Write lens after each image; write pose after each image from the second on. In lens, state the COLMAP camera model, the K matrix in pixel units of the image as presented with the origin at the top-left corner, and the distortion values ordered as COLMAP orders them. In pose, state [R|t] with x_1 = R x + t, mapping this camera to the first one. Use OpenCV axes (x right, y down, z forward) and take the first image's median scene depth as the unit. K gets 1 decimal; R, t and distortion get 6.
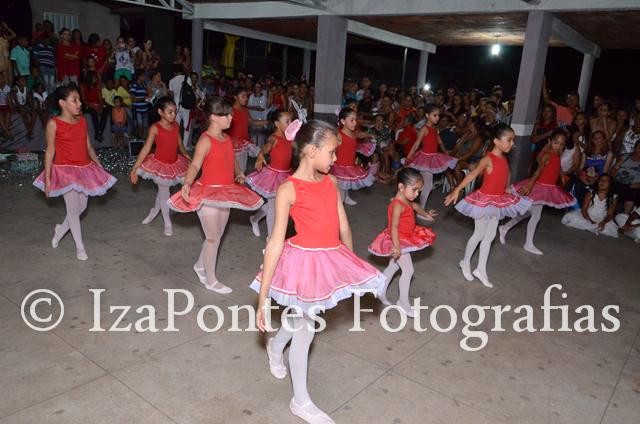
lens RADIAL K [[507.7, 0, 320.0], [0, 507.7, 212.0], [0, 0, 1]] dist [-0.009781, -0.005726]
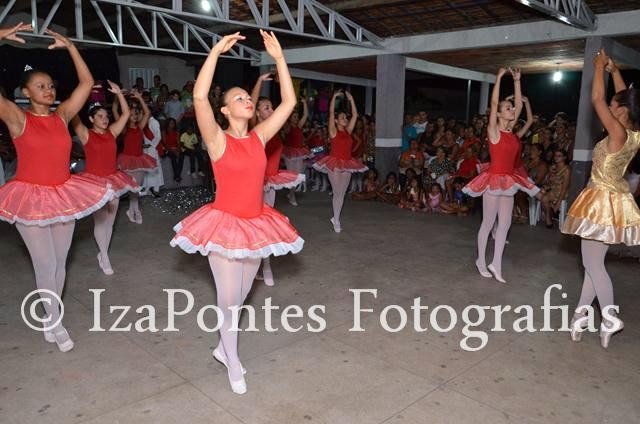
lens RADIAL K [[507.7, 0, 320.0], [0, 507.7, 212.0], [0, 0, 1]] dist [-0.009781, -0.005726]
pose [[0.990780, -0.026638, -0.132835, 0.011390], [0.017452, 0.997405, -0.069846, 0.007105], [0.134350, 0.066884, 0.988674, -0.032423]]
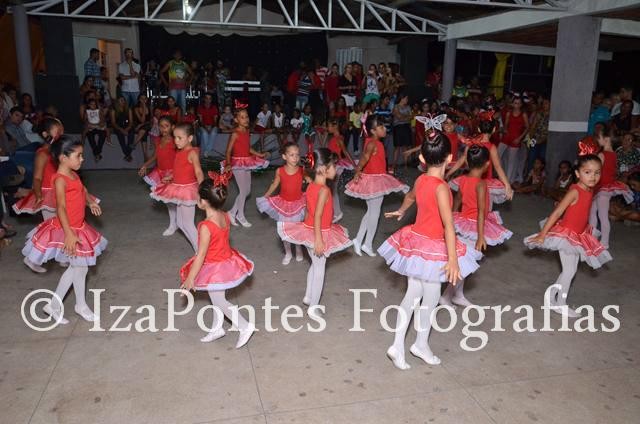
lens RADIAL K [[503.2, 0, 320.0], [0, 503.2, 212.0], [0, 0, 1]] dist [-0.011240, 0.000040]
pose [[0.795884, 0.081883, -0.599887, 0.226351], [-0.109676, 0.993919, -0.009842, -0.010493], [0.595433, 0.073626, 0.800024, 0.113337]]
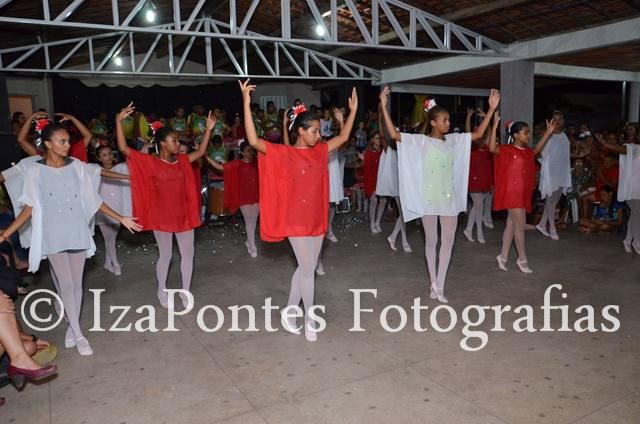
lens RADIAL K [[508.4, 0, 320.0], [0, 508.4, 212.0], [0, 0, 1]] dist [-0.012635, 0.008190]
pose [[0.918398, -0.047806, -0.392759, 0.051191], [0.004985, 0.993993, -0.109331, 0.002954], [0.395626, 0.098452, 0.913119, -0.002033]]
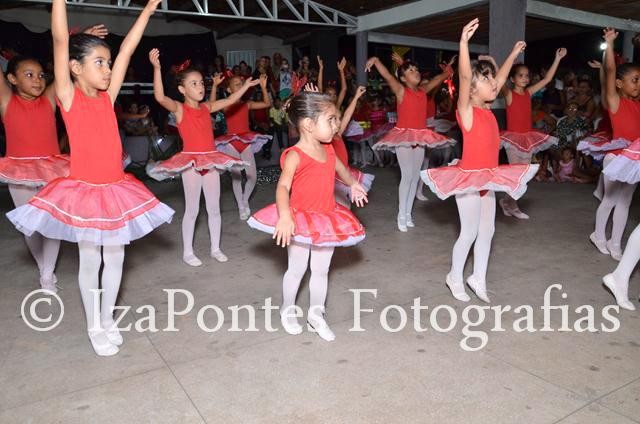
lens RADIAL K [[506.6, 0, 320.0], [0, 506.6, 212.0], [0, 0, 1]] dist [-0.012711, -0.002647]
pose [[0.936790, -0.030233, -0.348583, 0.016652], [0.005680, 0.997443, -0.071242, 0.044100], [0.349845, 0.064759, 0.934566, 0.111058]]
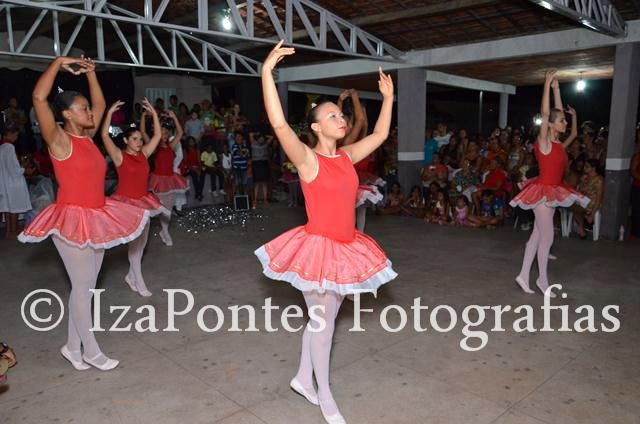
lens RADIAL K [[508.4, 0, 320.0], [0, 508.4, 212.0], [0, 0, 1]] dist [-0.012635, 0.008190]
pose [[0.987349, -0.052035, -0.149781, -0.021309], [0.037200, 0.994272, -0.100197, 0.003950], [0.154137, 0.093357, 0.983629, -0.026311]]
